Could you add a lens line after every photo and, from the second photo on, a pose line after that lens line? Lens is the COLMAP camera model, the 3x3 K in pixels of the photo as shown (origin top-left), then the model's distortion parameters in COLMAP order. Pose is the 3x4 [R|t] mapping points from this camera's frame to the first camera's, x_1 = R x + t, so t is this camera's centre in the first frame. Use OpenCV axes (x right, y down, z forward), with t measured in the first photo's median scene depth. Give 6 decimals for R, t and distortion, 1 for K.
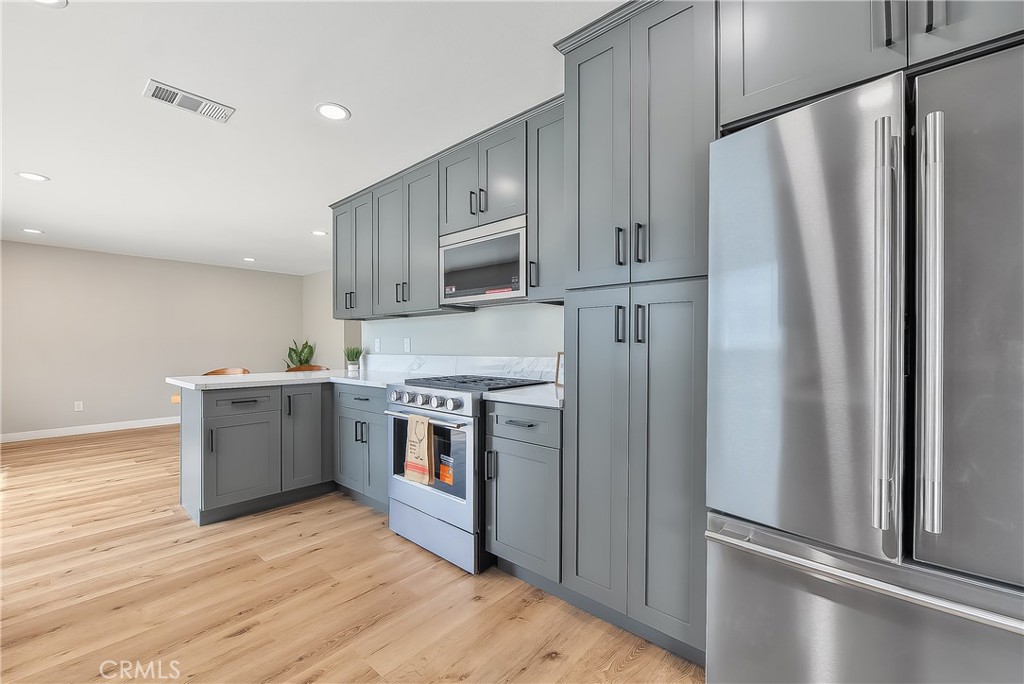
lens RADIAL K [[419.2, 0, 514.3], [0, 419.2, 345.1], [0, 0, 1]] dist [0.003517, -0.001573]
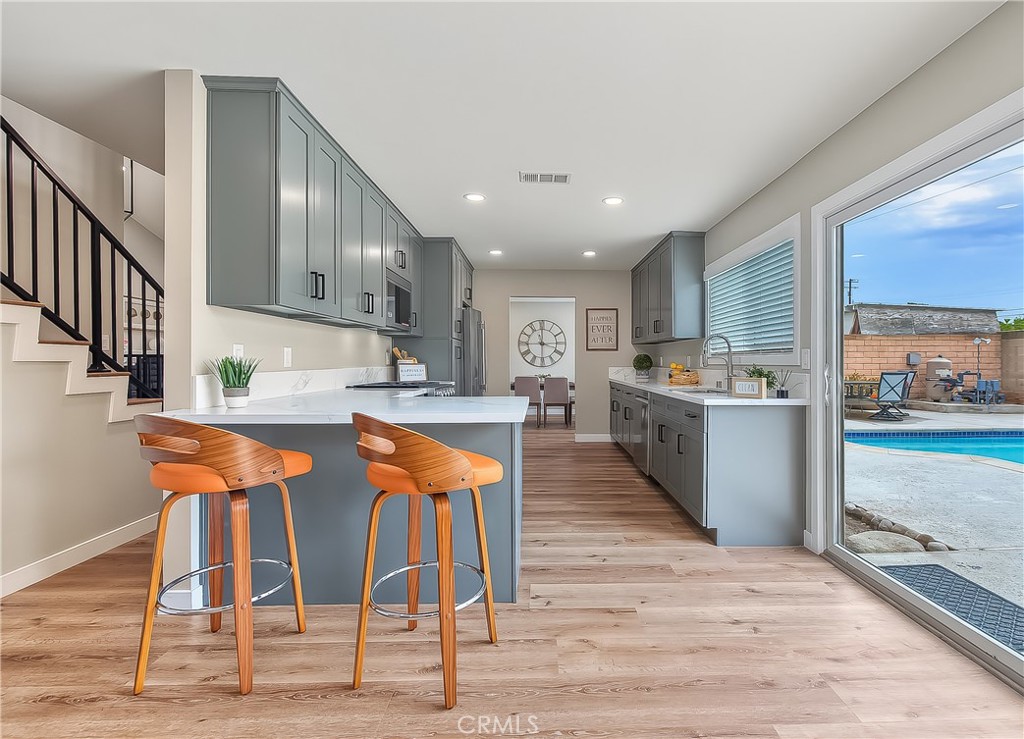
lens RADIAL K [[464.1, 0, 558.6], [0, 464.1, 367.8], [0, 0, 1]] dist [-0.030910, -0.001084]
pose [[-0.691745, -0.003851, 0.722131, -1.784242], [0.003650, 0.999954, 0.008829, 0.019760], [-0.722132, 0.008743, -0.691700, 1.904820]]
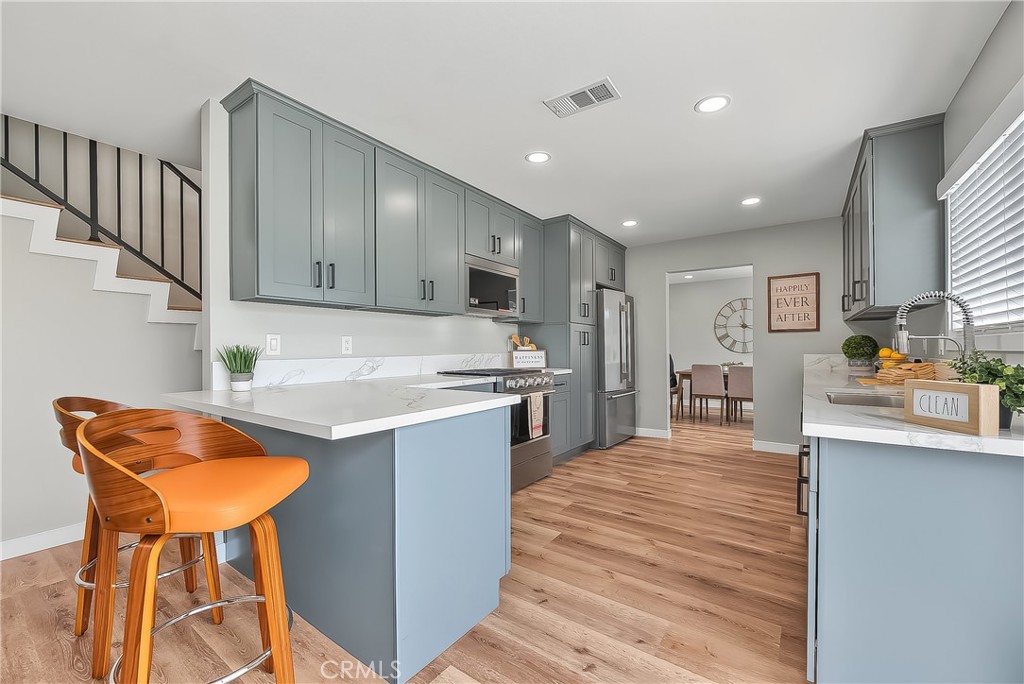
lens RADIAL K [[419.2, 0, 514.5], [0, 419.2, 351.3], [0, 0, 1]] dist [0.003517, -0.001573]
pose [[-0.119362, -0.000603, 0.992851, -1.664647], [0.006165, 0.999980, 0.001348, 0.019184], [-0.992832, 0.006282, -0.119355, 1.226939]]
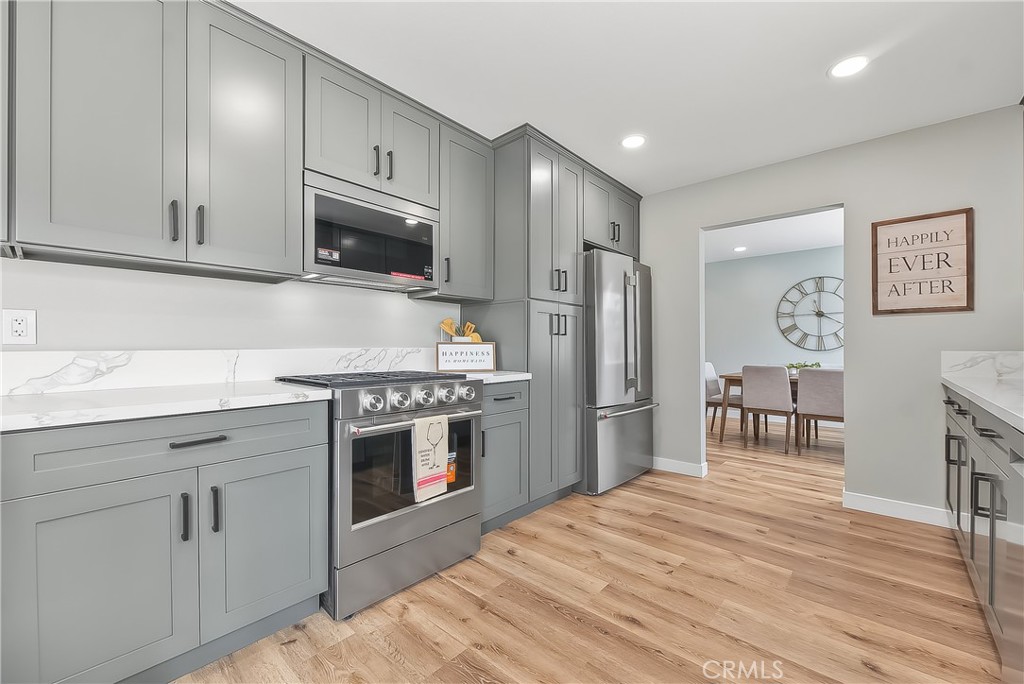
lens RADIAL K [[419.2, 0, 509.4], [0, 419.2, 348.5], [0, 0, 1]] dist [0.003517, -0.001573]
pose [[0.002174, 0.000694, 0.999997, -1.029745], [0.002260, 0.999997, -0.000699, 0.034865], [-0.999995, 0.002262, 0.002172, 0.825623]]
